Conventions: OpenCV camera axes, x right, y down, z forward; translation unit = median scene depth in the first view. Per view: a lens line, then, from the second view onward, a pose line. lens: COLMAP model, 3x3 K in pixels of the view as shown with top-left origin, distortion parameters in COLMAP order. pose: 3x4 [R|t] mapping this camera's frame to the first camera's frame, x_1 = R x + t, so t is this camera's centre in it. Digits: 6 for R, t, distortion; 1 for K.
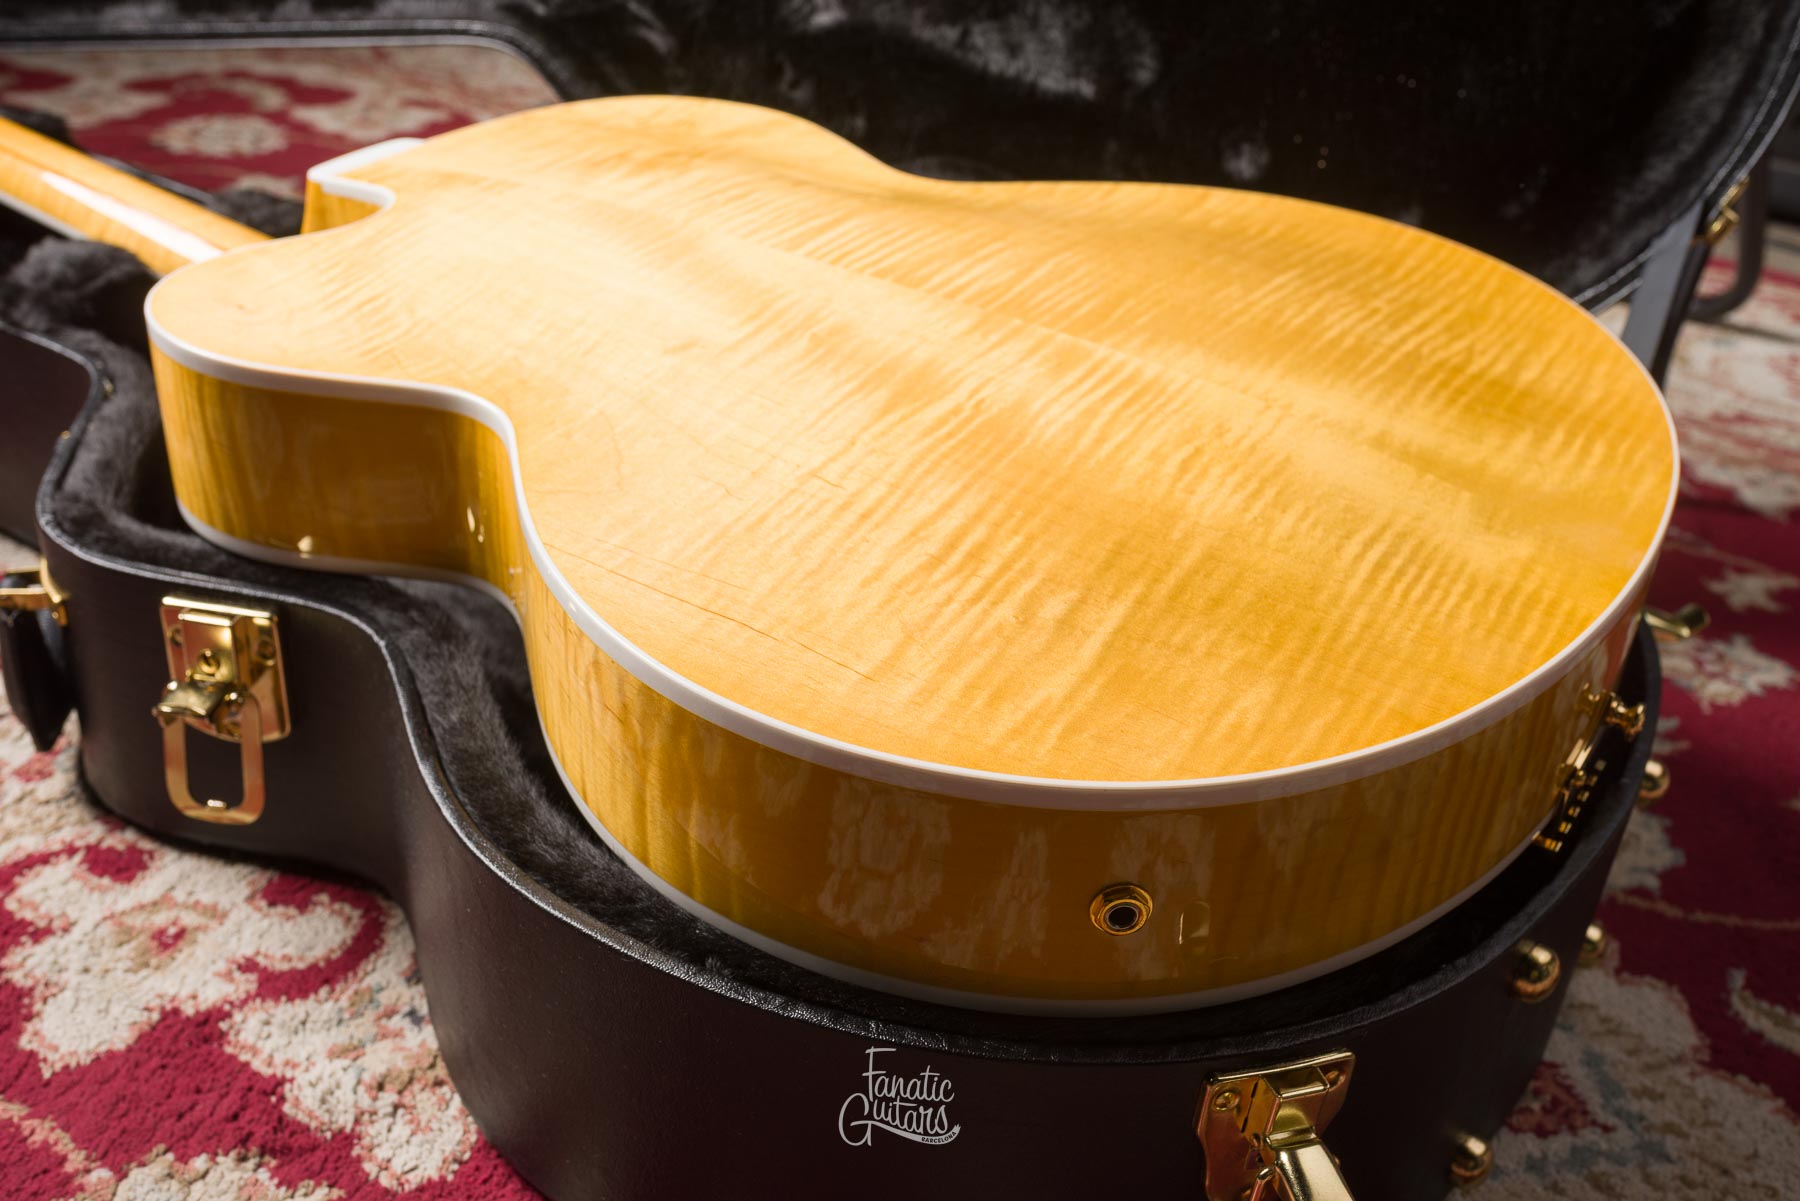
lens RADIAL K [[1961.9, 0, 909.0], [0, 1961.9, 573.0], [0, 0, 1]] dist [0.006750, 0.000000]
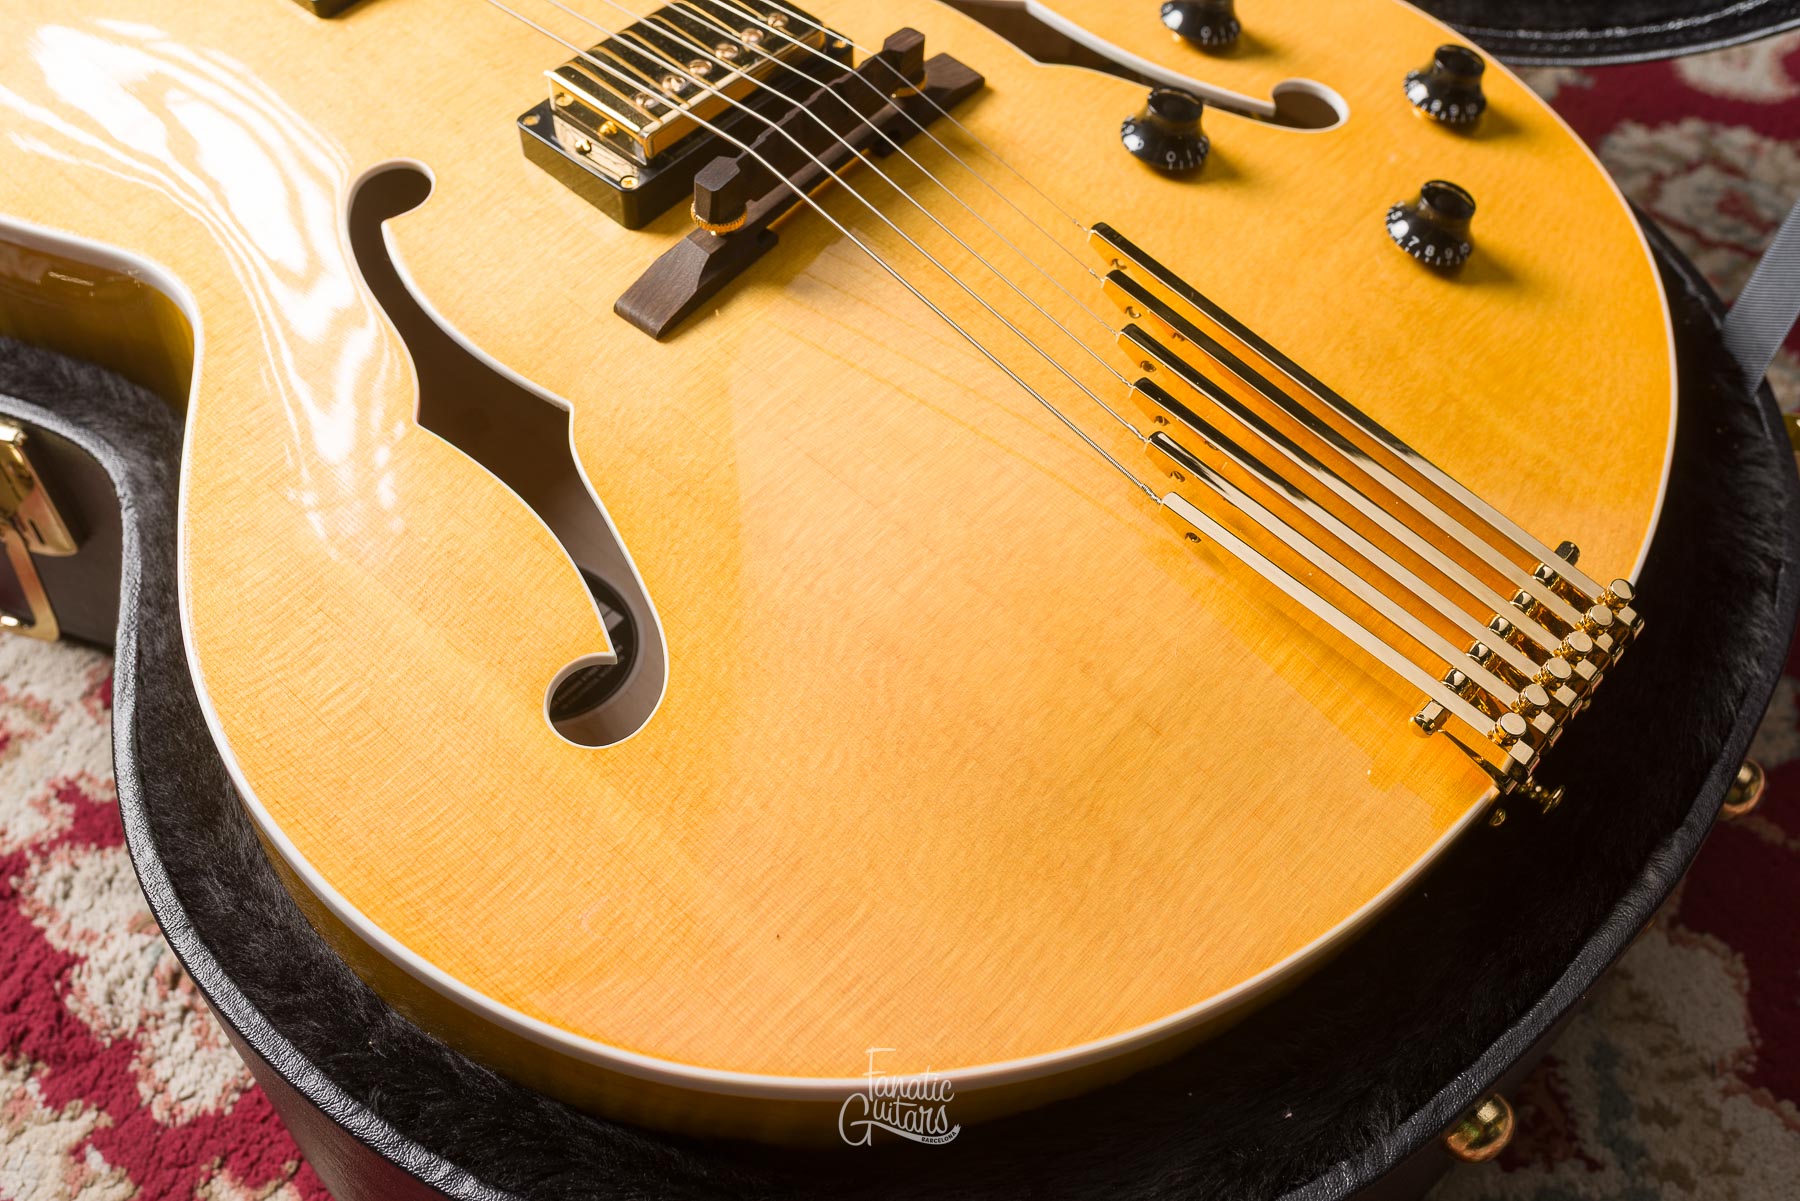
lens RADIAL K [[1830.7, 0, 904.4], [0, 1830.7, 610.3], [0, 0, 1]] dist [0.002971, 0.000000]
pose [[0.986498, 0.091708, -0.135691, 0.149787], [-0.033449, 0.923876, 0.381228, -0.212555], [0.160323, -0.371542, 0.914469, 0.328972]]
